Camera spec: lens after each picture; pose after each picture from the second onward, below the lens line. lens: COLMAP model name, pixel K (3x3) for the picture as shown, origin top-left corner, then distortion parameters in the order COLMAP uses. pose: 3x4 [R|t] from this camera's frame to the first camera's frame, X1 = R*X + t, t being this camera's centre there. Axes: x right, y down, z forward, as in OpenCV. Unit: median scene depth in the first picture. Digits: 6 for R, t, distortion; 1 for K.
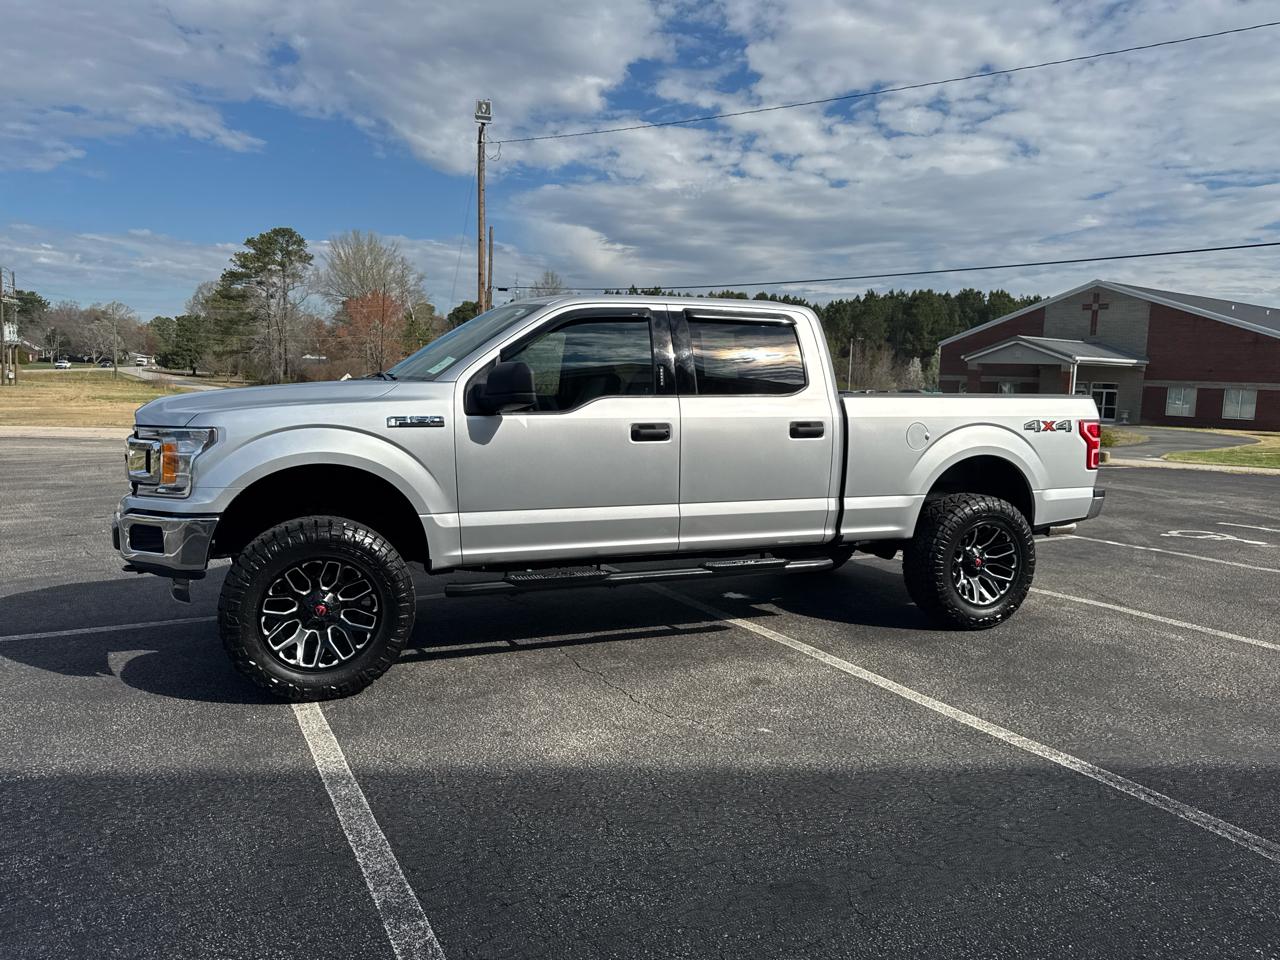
lens RADIAL K [[896.3, 0, 649.6], [0, 896.3, 498.6], [0, 0, 1]] dist [0.051729, -0.061379]
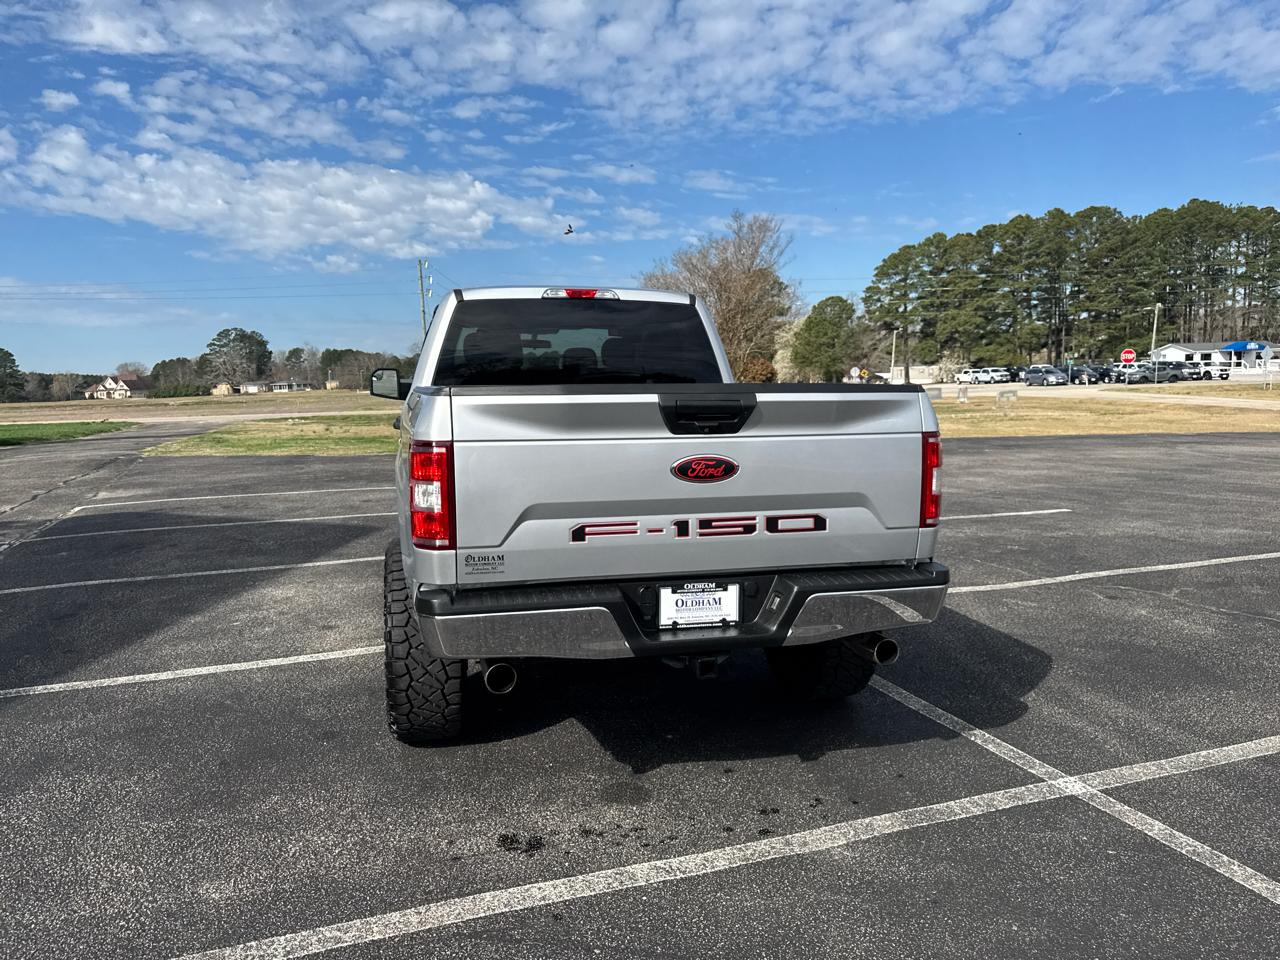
lens RADIAL K [[896.3, 0, 641.3], [0, 896.3, 504.2], [0, 0, 1]] dist [0.051729, -0.061379]
pose [[-0.146703, 0.121292, -0.981716, 0.094945], [-0.109008, 0.984427, 0.137917, -0.013329], [0.983156, 0.127248, -0.131196, 0.119760]]
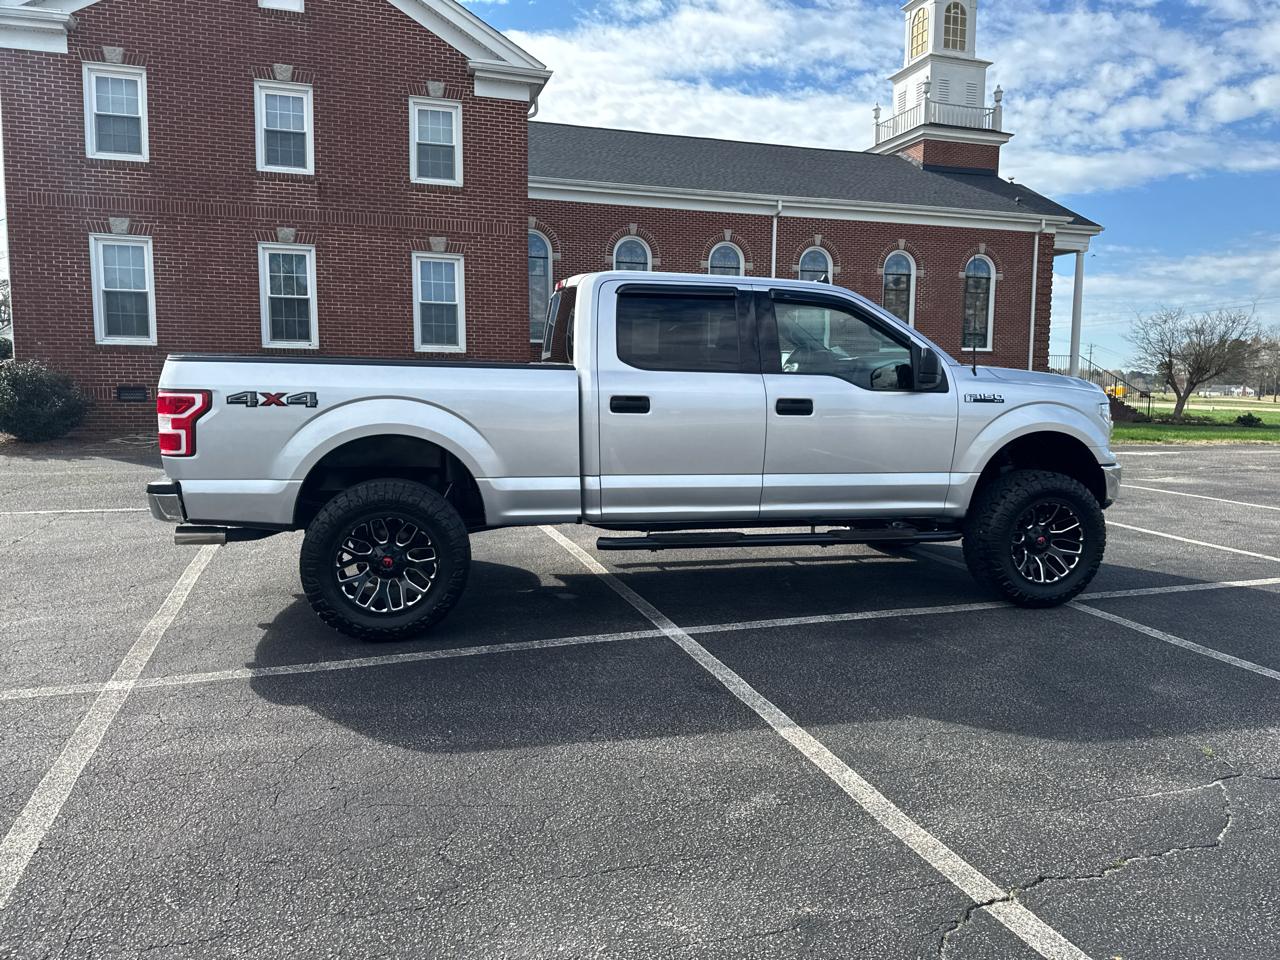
lens RADIAL K [[896.3, 0, 646.8], [0, 896.3, 482.3], [0, 0, 1]] dist [0.051729, -0.061379]
pose [[-0.985349, -0.055722, 0.161189, -0.012529], [-0.014040, 0.968416, 0.248946, -0.023910], [-0.169969, 0.243035, -0.955010, 0.196615]]
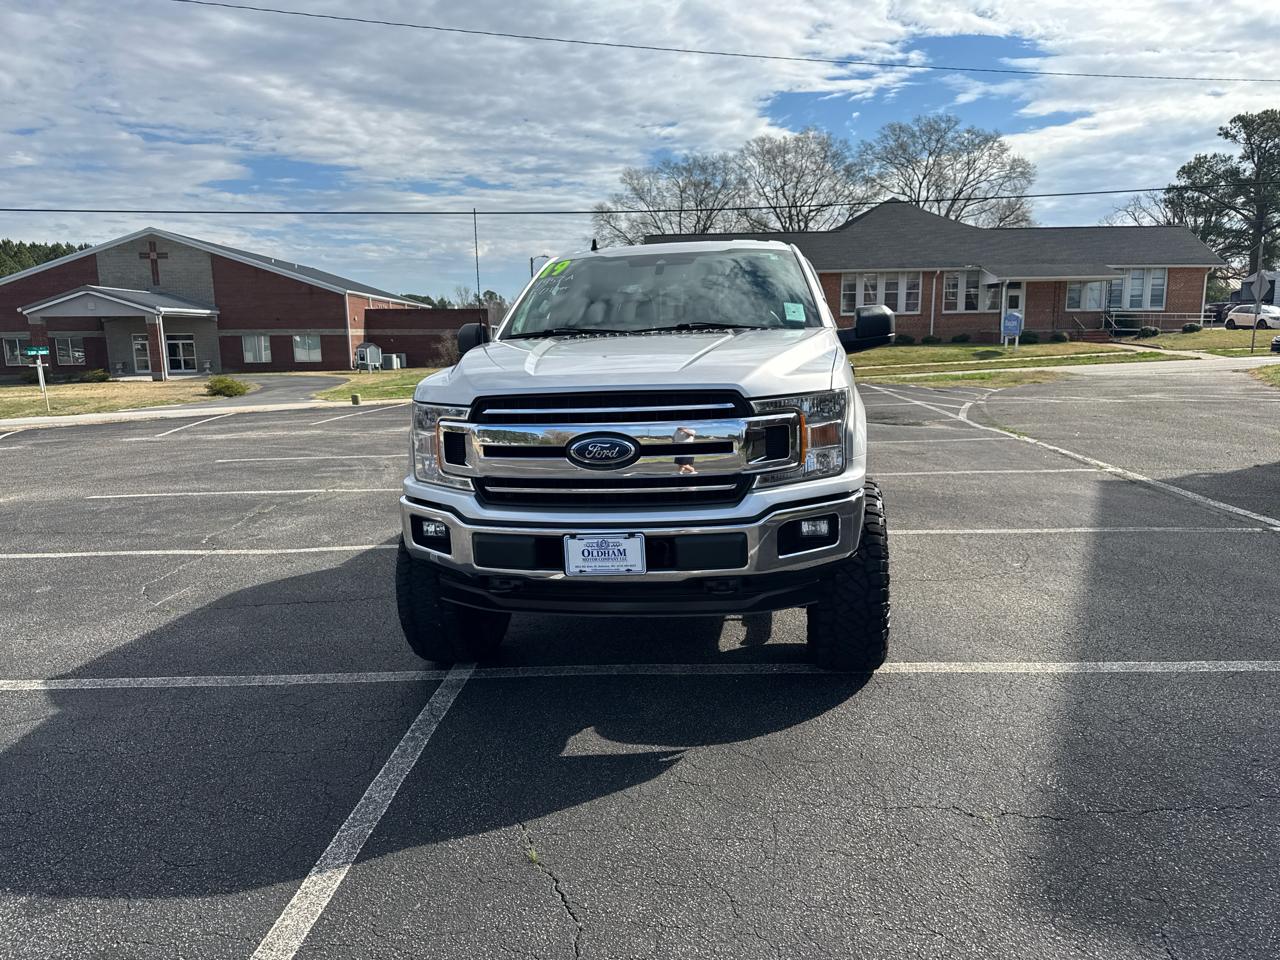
lens RADIAL K [[896.3, 0, 647.9], [0, 896.3, 493.8], [0, 0, 1]] dist [0.051729, -0.061379]
pose [[0.519677, -0.184859, 0.834124, -0.089161], [0.145295, 0.981212, 0.126934, -0.007841], [-0.841917, 0.055230, 0.536773, 0.047695]]
